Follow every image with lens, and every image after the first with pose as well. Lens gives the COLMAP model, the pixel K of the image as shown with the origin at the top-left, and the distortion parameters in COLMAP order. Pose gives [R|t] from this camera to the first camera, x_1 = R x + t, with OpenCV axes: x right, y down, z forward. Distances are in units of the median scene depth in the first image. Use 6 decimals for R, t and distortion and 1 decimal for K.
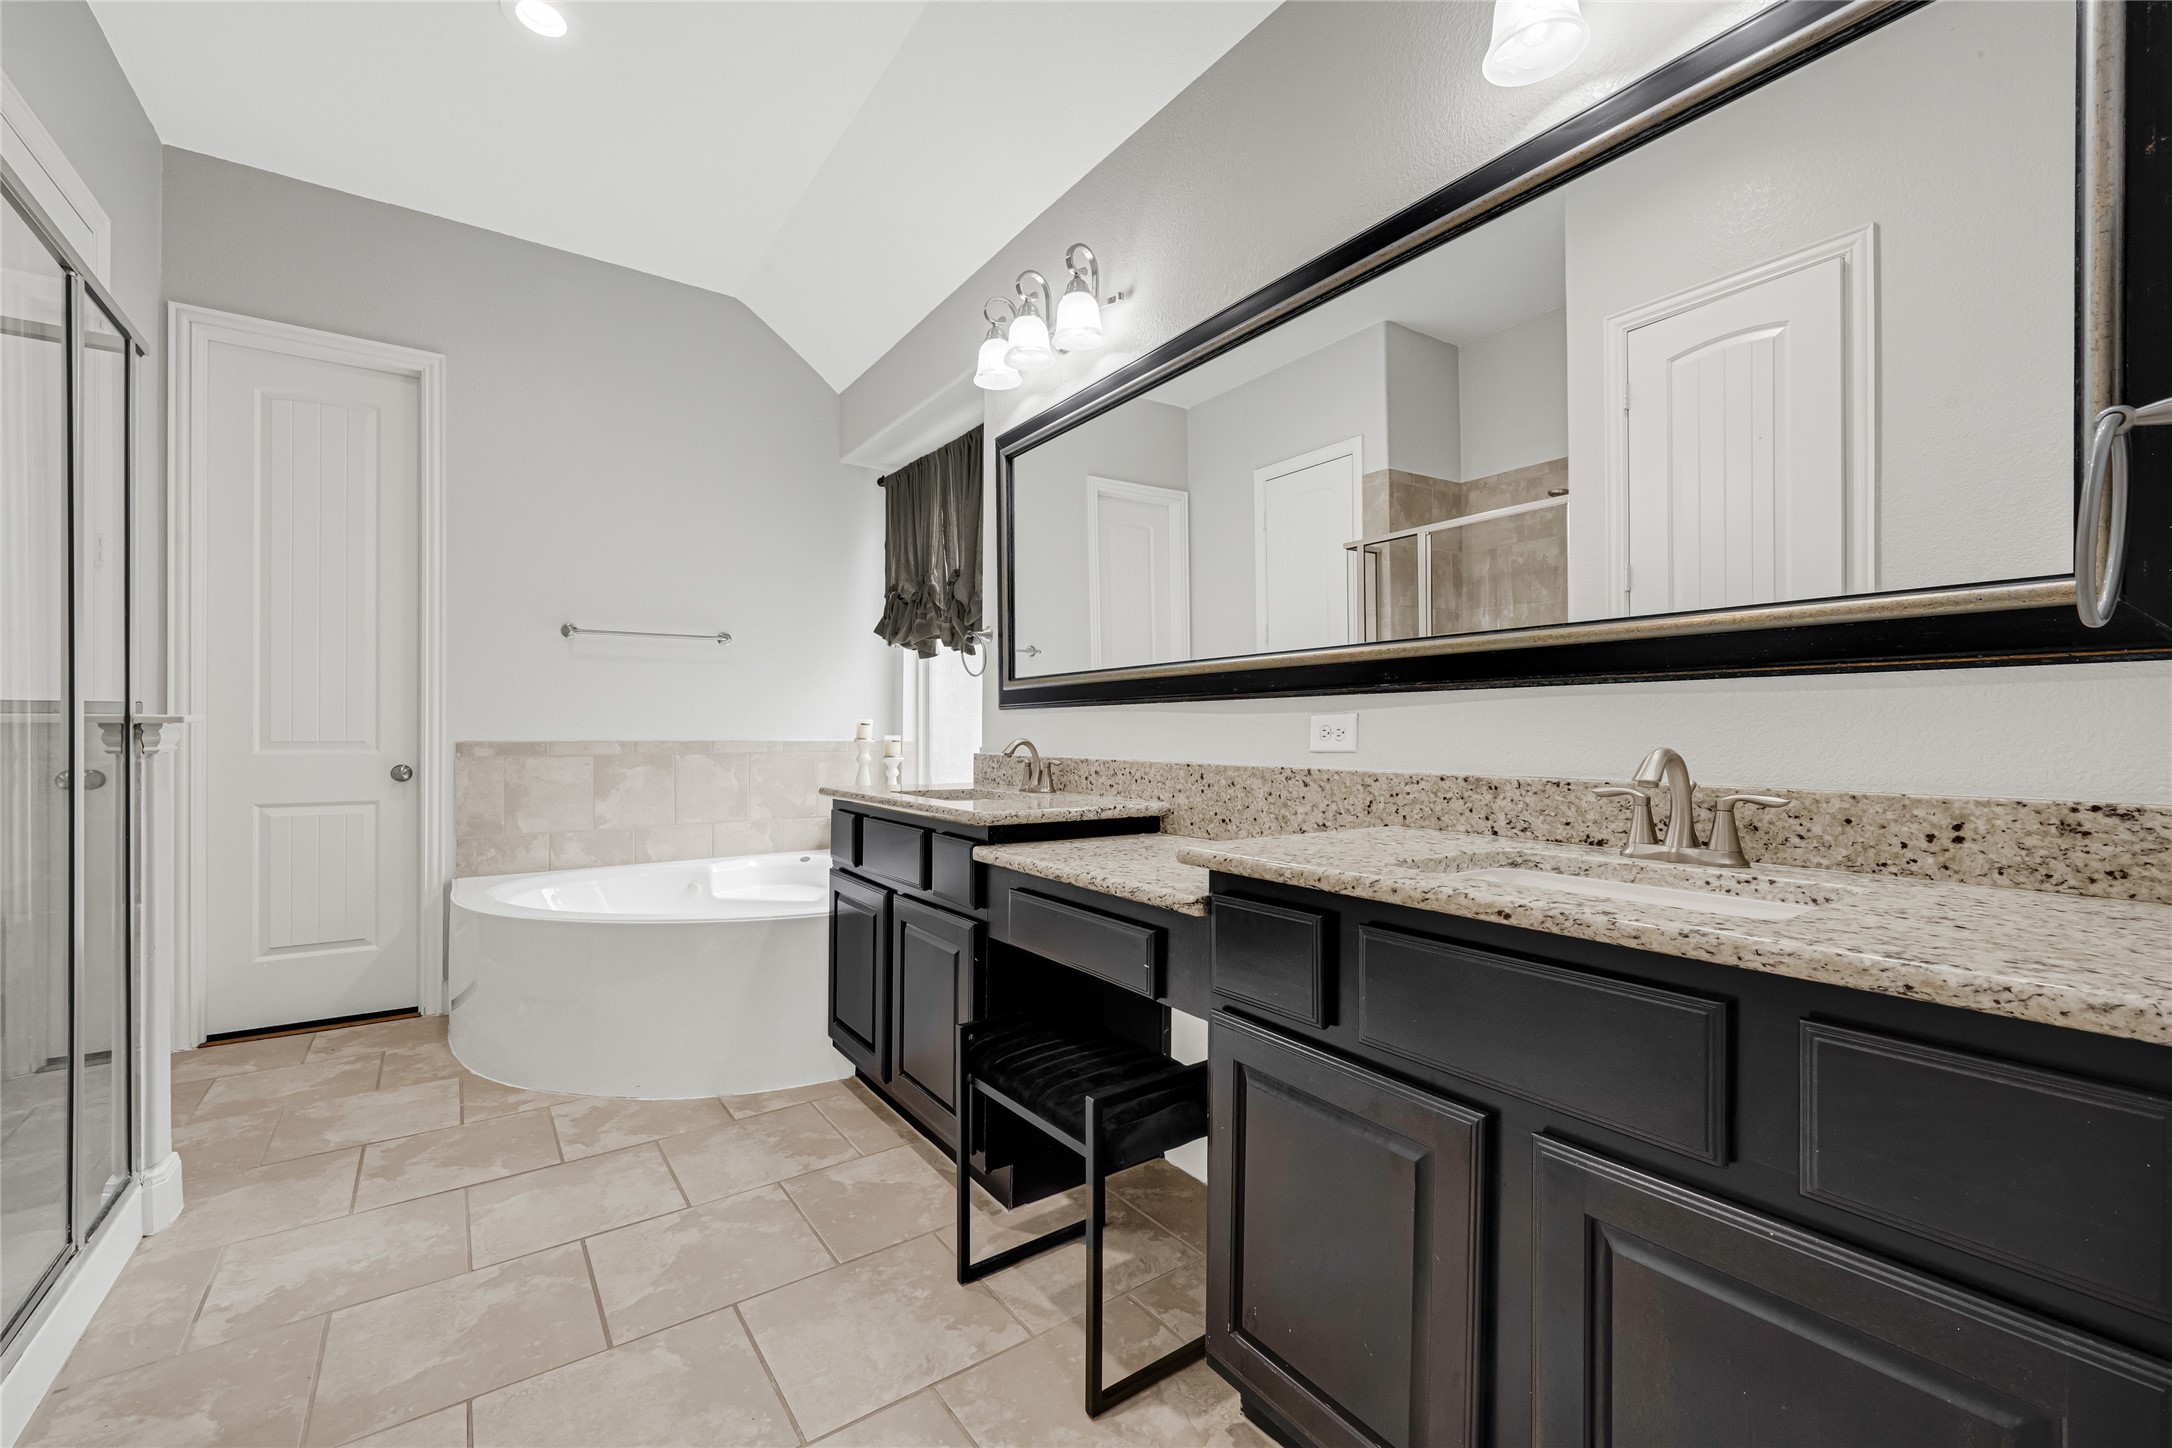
lens RADIAL K [[886.1, 0, 1085.0], [0, 886.1, 728.7], [0, 0, 1]] dist [0.001624, 0.000068]
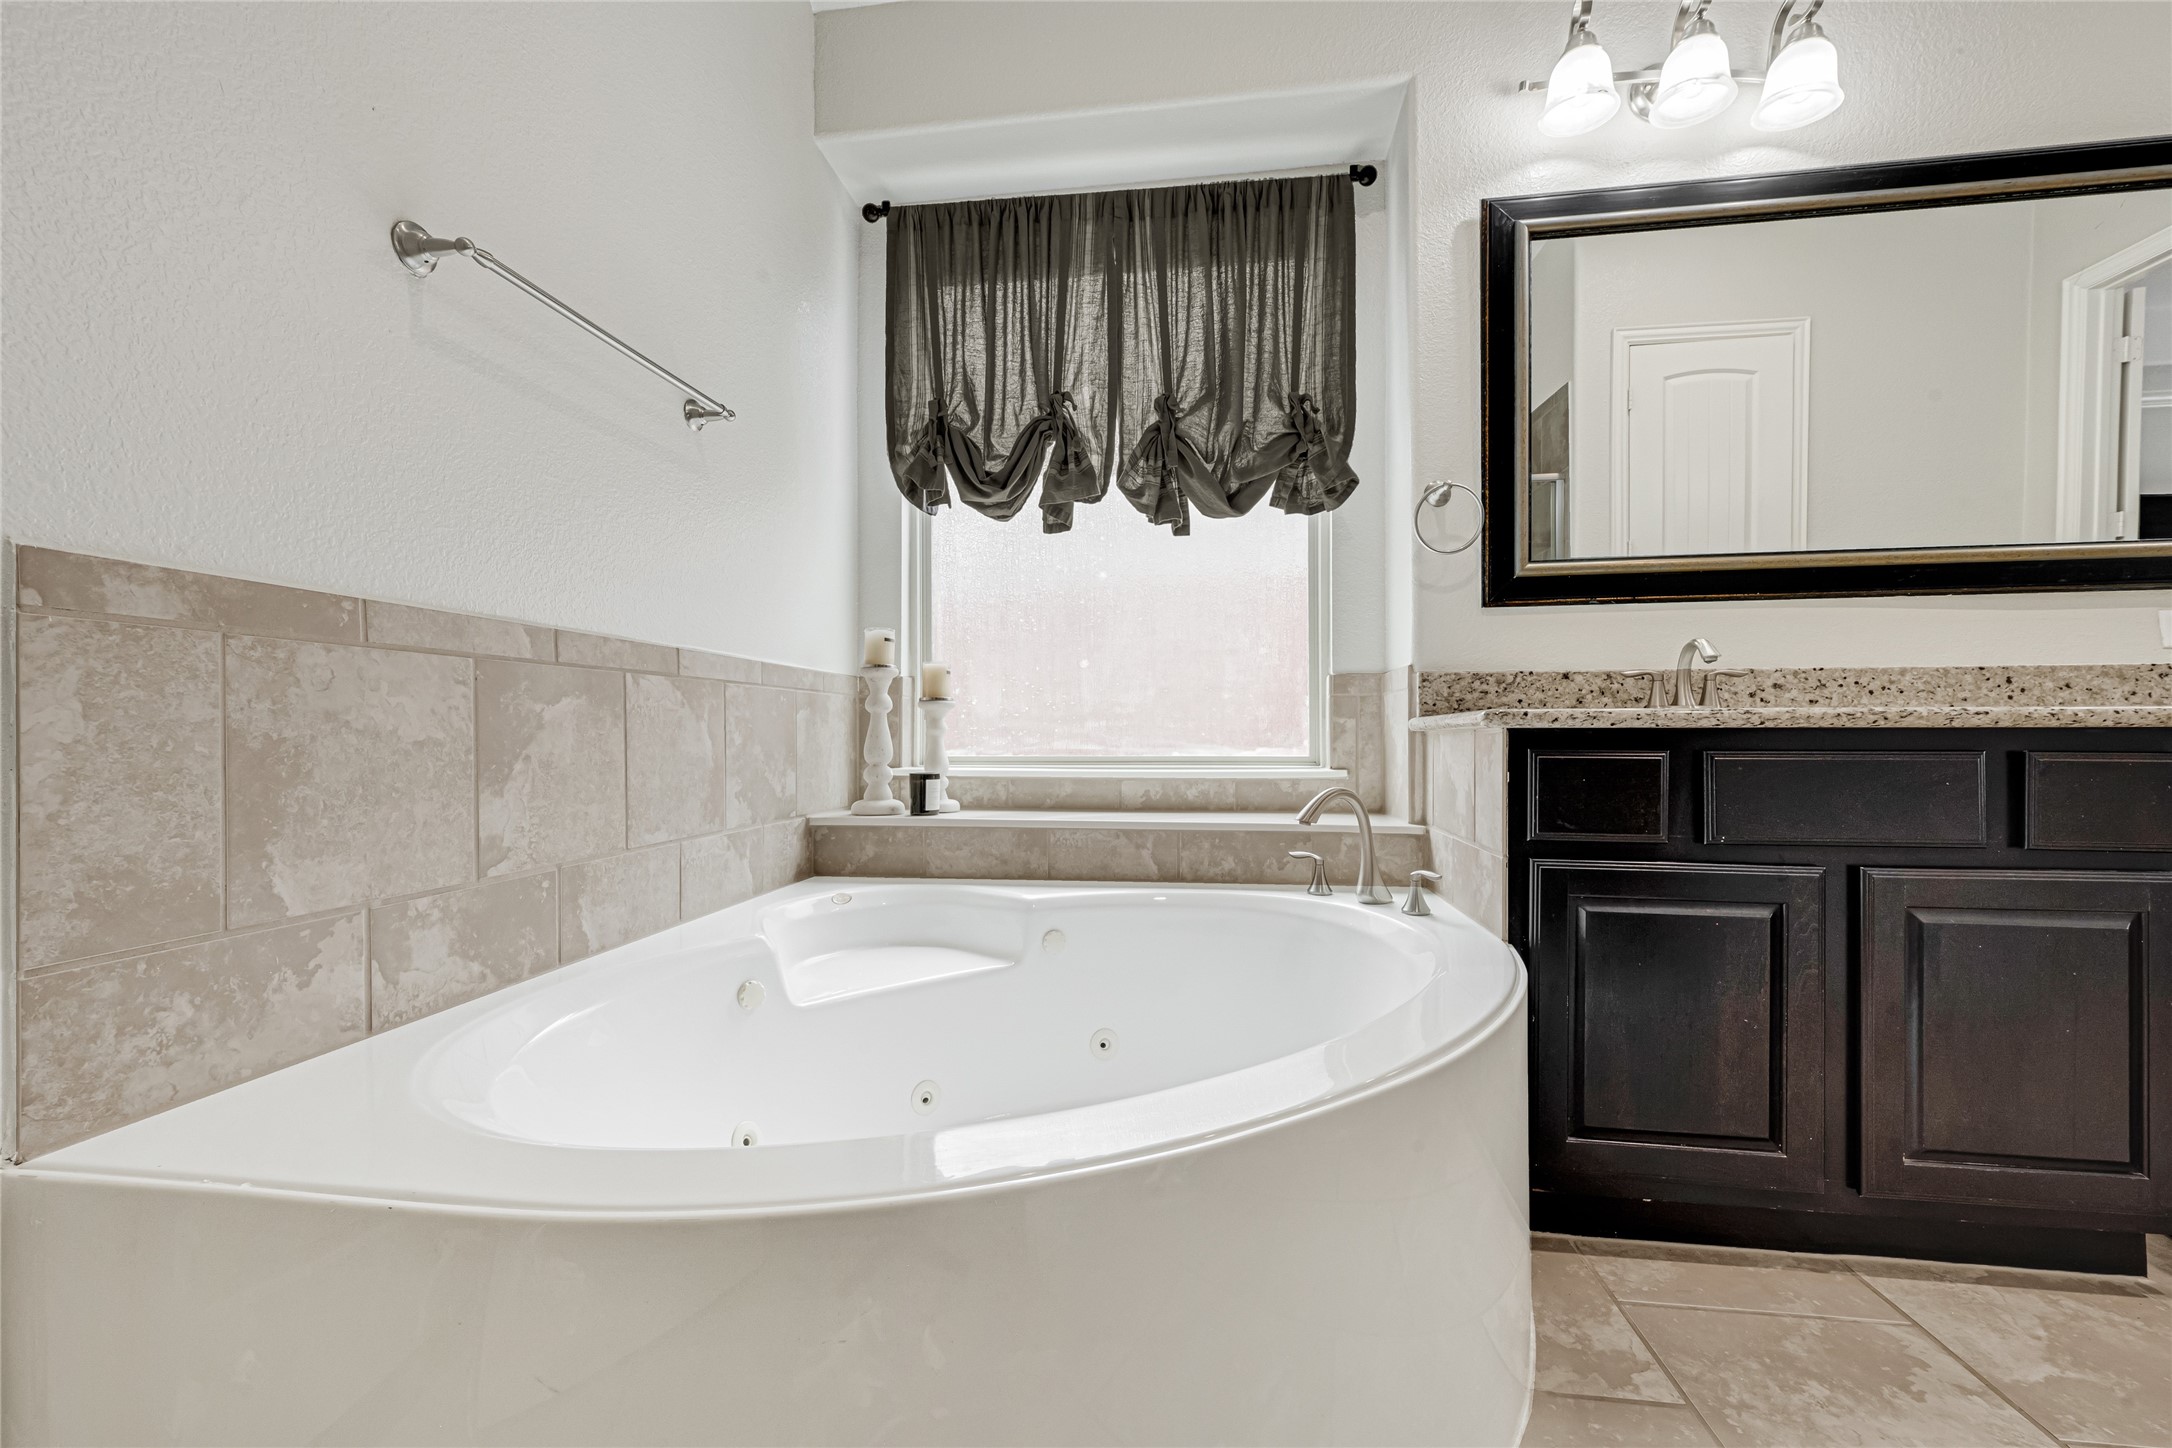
lens RADIAL K [[886.1, 0, 1079.7], [0, 886.1, 725.1], [0, 0, 1]] dist [0.001624, 0.000068]
pose [[0.685990, 0.004181, 0.727599, -0.674309], [0.001996, 0.999969, -0.007627, 0.061699], [-0.727608, 0.006684, 0.685961, 0.643064]]
